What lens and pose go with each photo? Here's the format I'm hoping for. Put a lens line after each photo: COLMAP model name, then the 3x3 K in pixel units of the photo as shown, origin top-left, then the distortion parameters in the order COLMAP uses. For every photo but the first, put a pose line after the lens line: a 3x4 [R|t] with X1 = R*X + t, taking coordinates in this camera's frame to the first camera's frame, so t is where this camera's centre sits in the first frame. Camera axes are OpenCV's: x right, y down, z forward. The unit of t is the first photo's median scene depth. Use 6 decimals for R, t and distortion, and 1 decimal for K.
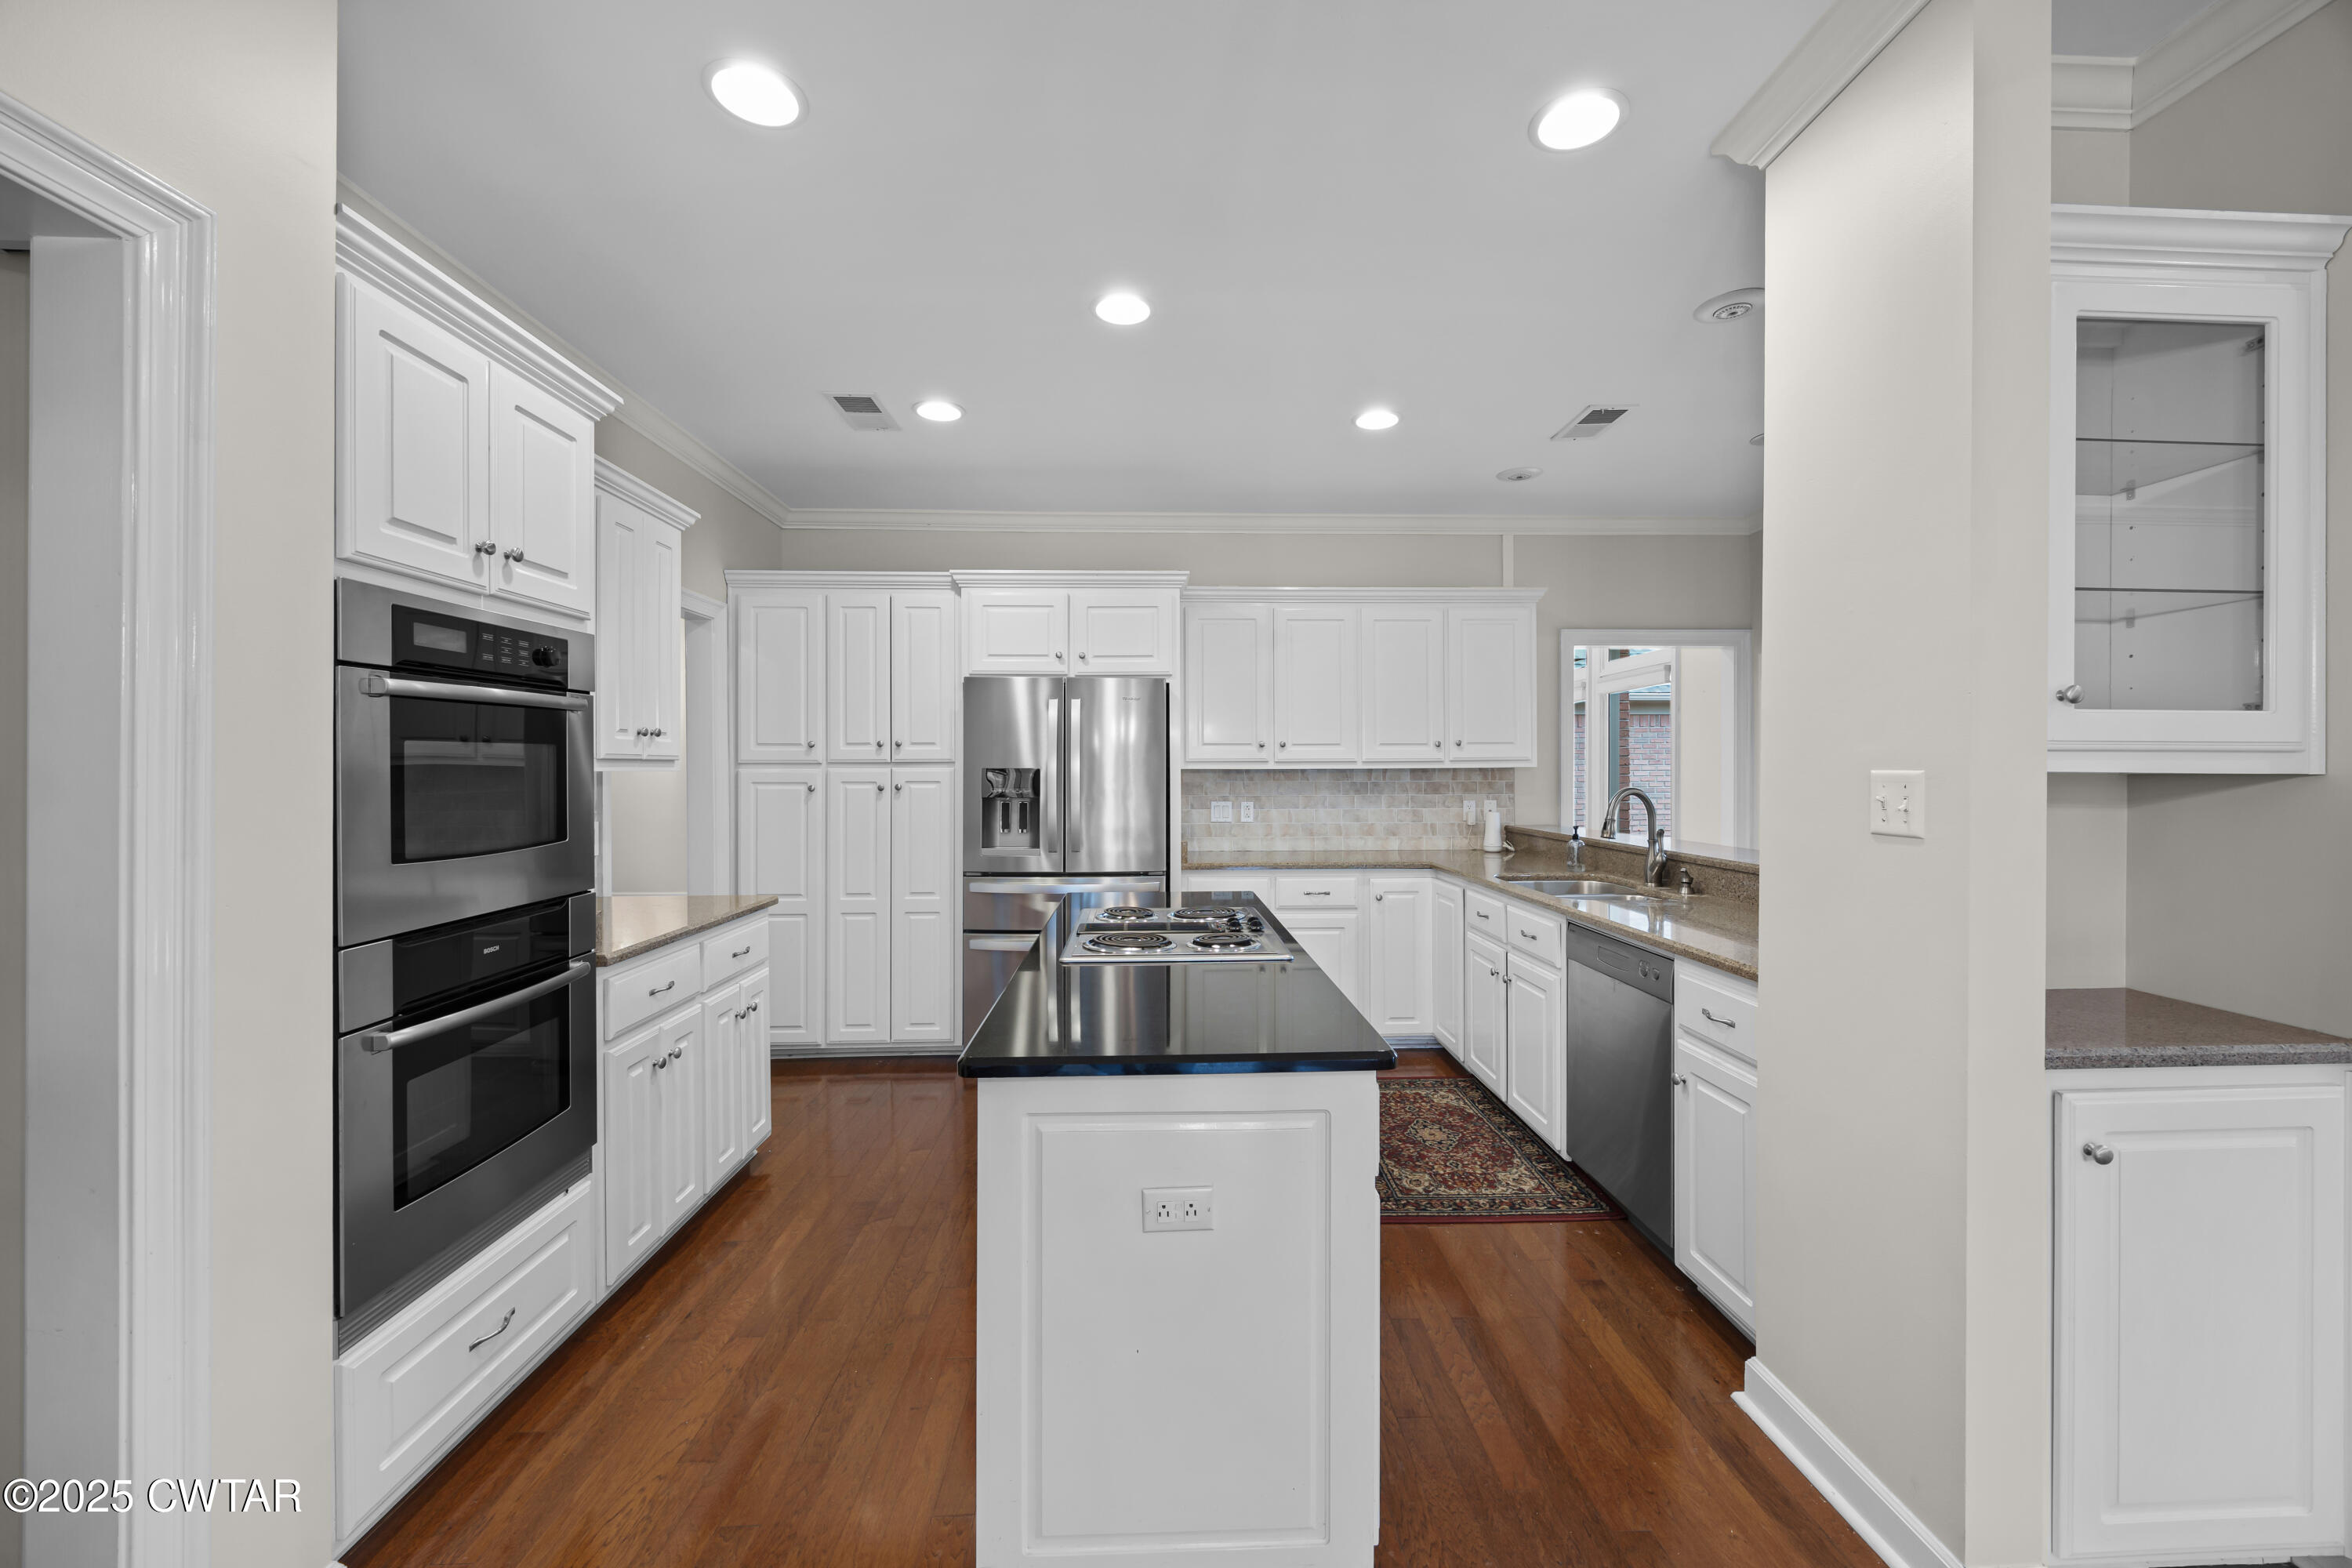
lens RADIAL K [[901.8, 0, 1183.5], [0, 901.8, 767.6], [0, 0, 1]] dist [-0.001044, -0.000152]
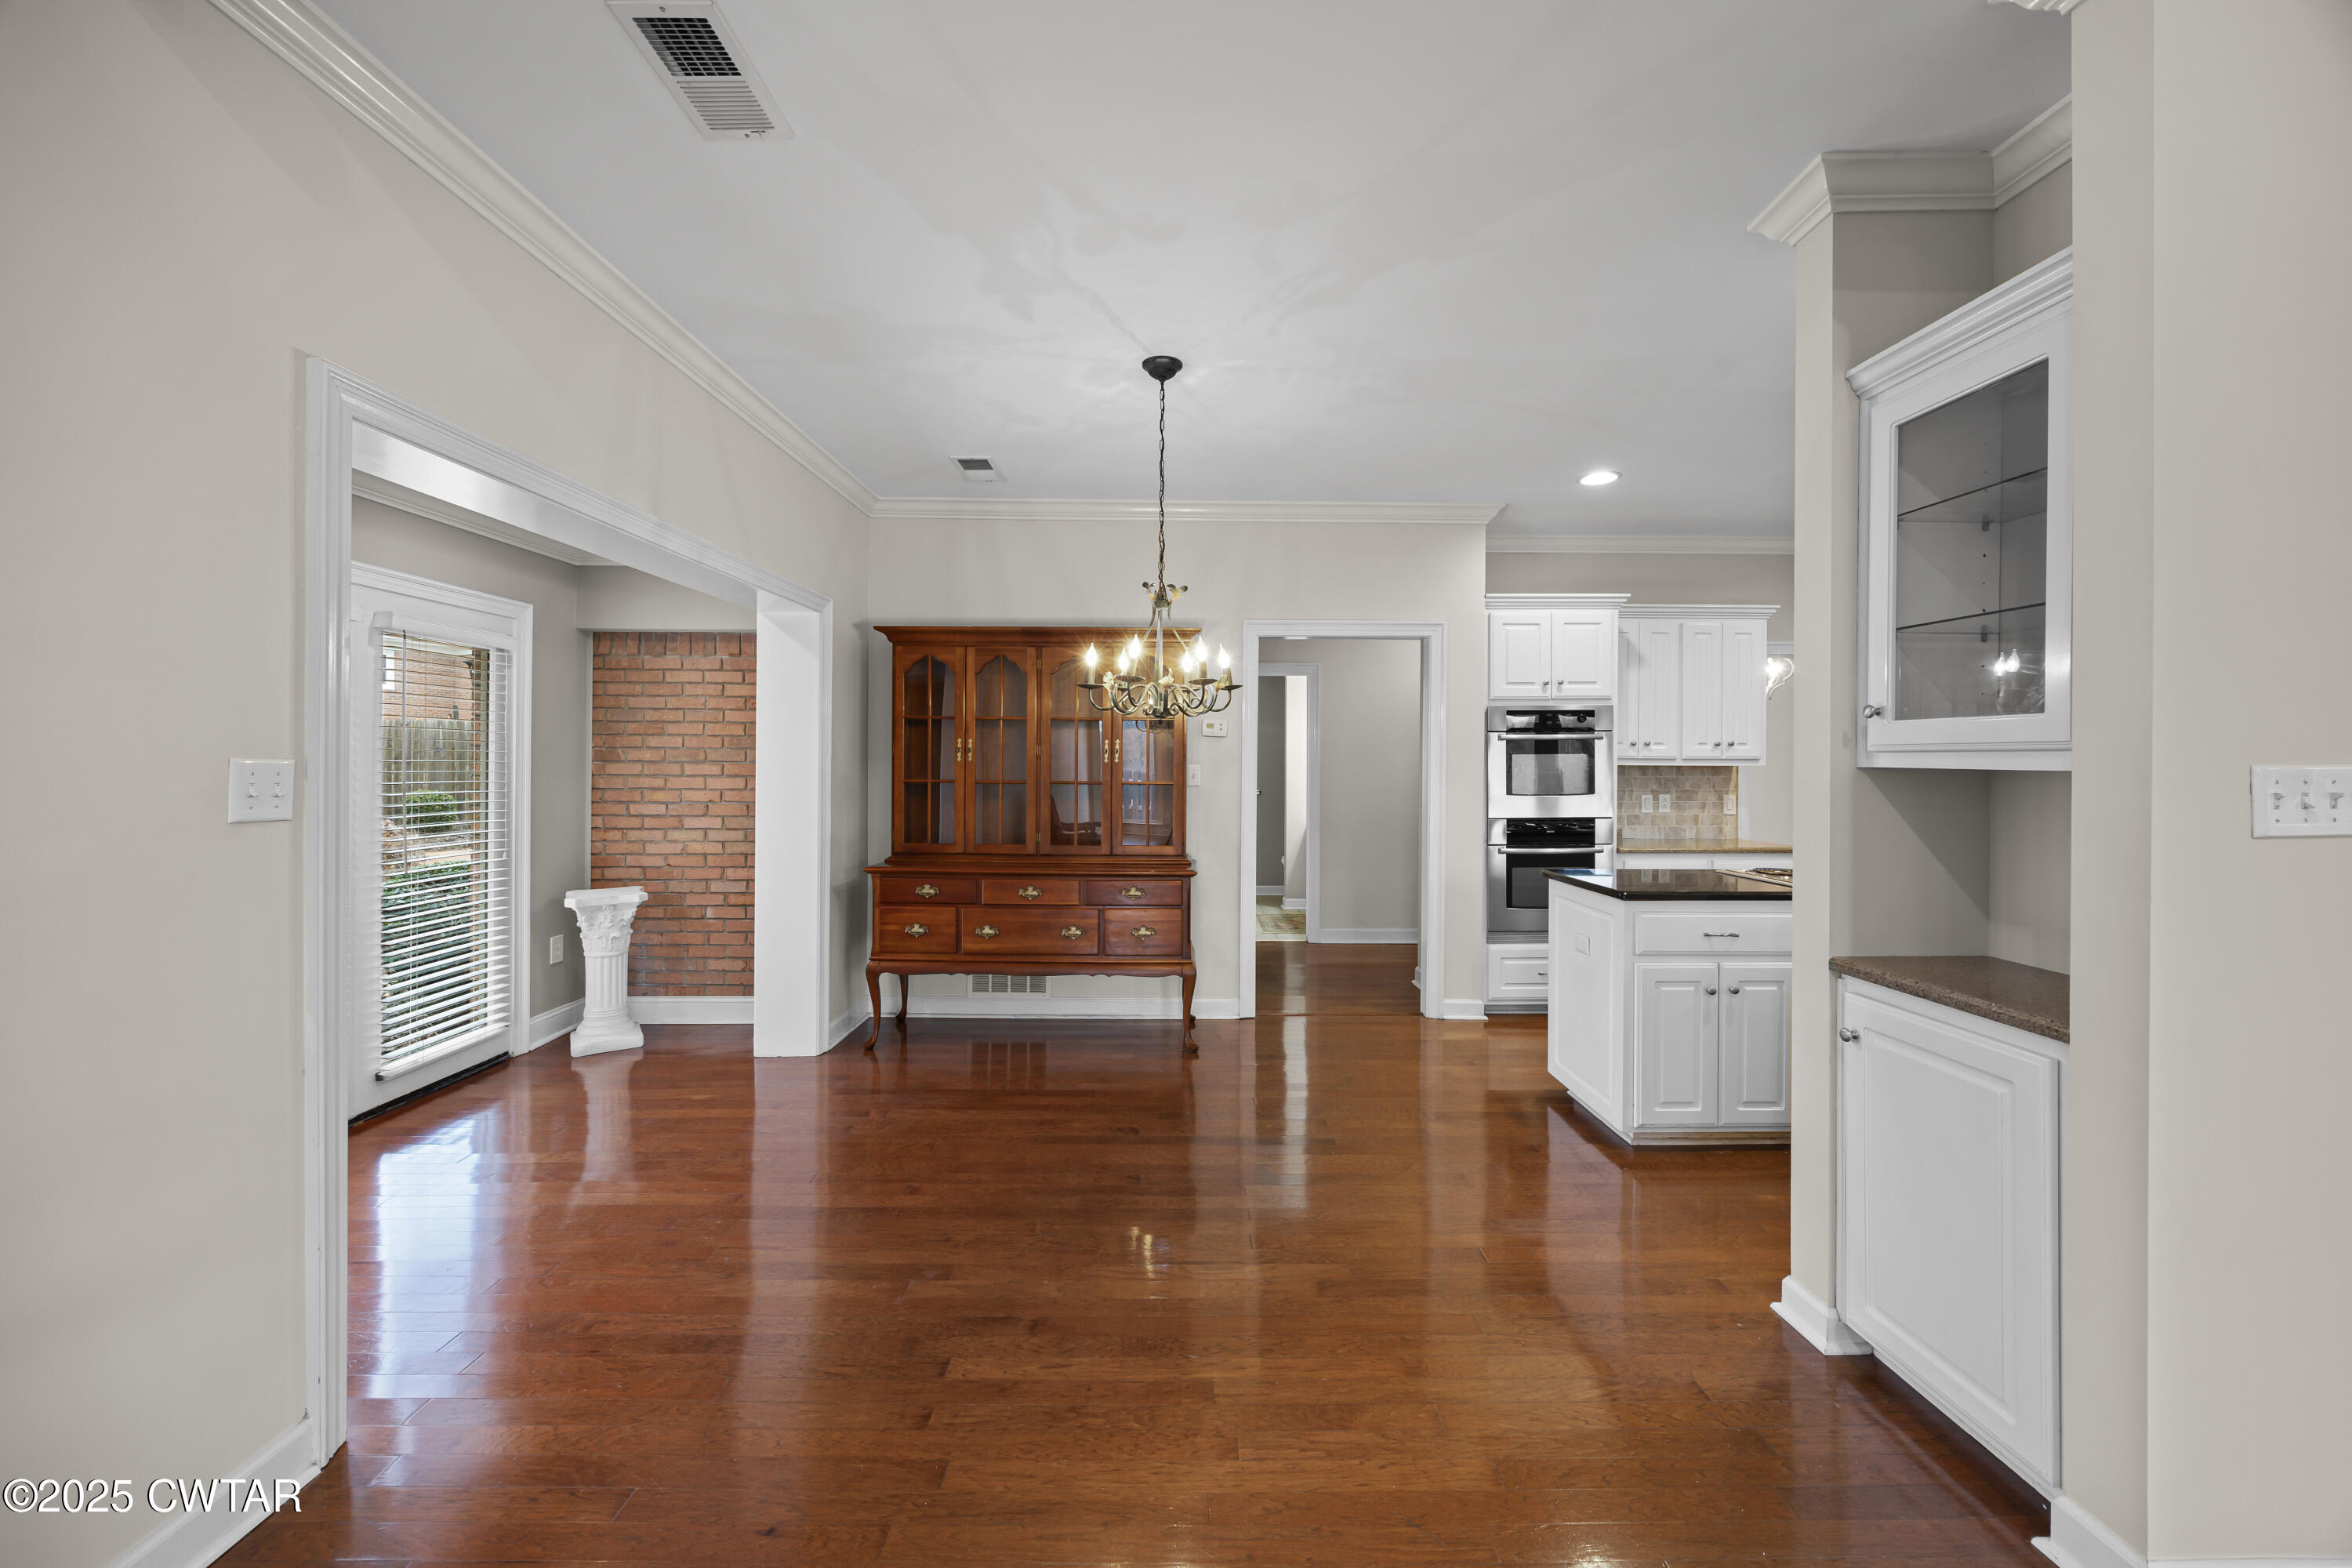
lens RADIAL K [[901.8, 0, 1183.5], [0, 901.8, 767.6], [0, 0, 1]] dist [-0.001044, -0.000152]
pose [[-0.031242, 0.004425, -0.999502, 2.258757], [-0.002508, 0.999987, 0.004505, 0.002686], [0.999509, 0.002648, -0.031231, -0.002970]]
